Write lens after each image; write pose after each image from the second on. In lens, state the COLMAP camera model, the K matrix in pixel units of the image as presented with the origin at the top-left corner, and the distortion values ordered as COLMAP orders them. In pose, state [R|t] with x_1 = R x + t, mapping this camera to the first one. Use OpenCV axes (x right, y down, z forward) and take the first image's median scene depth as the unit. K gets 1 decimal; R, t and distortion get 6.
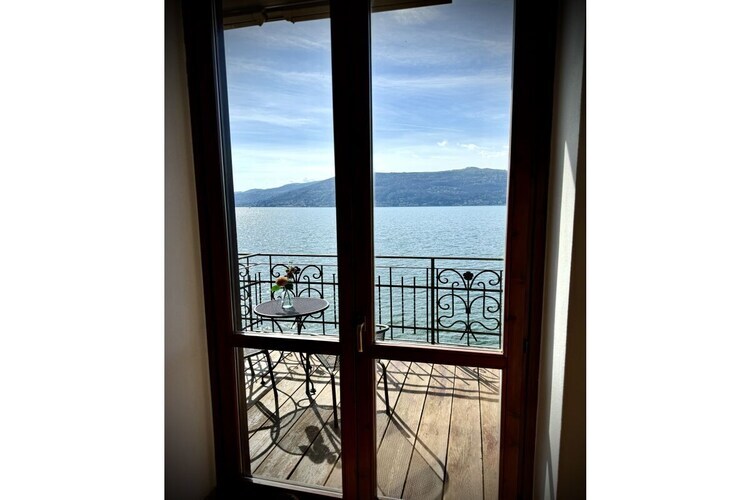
lens RADIAL K [[398.5, 0, 376.8], [0, 398.5, 248.2], [0, 0, 1]] dist [0.014540, -0.000039]
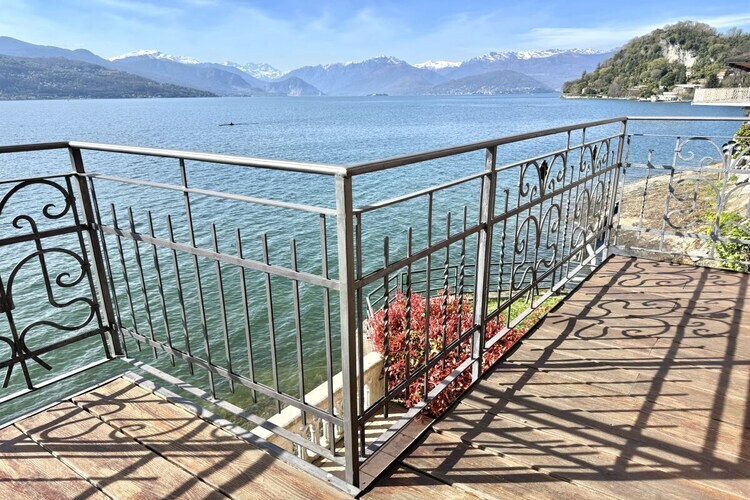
lens RADIAL K [[519.6, 0, 360.9], [0, 519.6, 282.2], [0, 0, 1]] dist [0.007897, -0.015317]
pose [[0.371889, -0.303529, 0.877251, -0.056304], [0.104099, 0.952707, 0.285506, 0.038103], [-0.922422, -0.014856, 0.385898, 0.517945]]
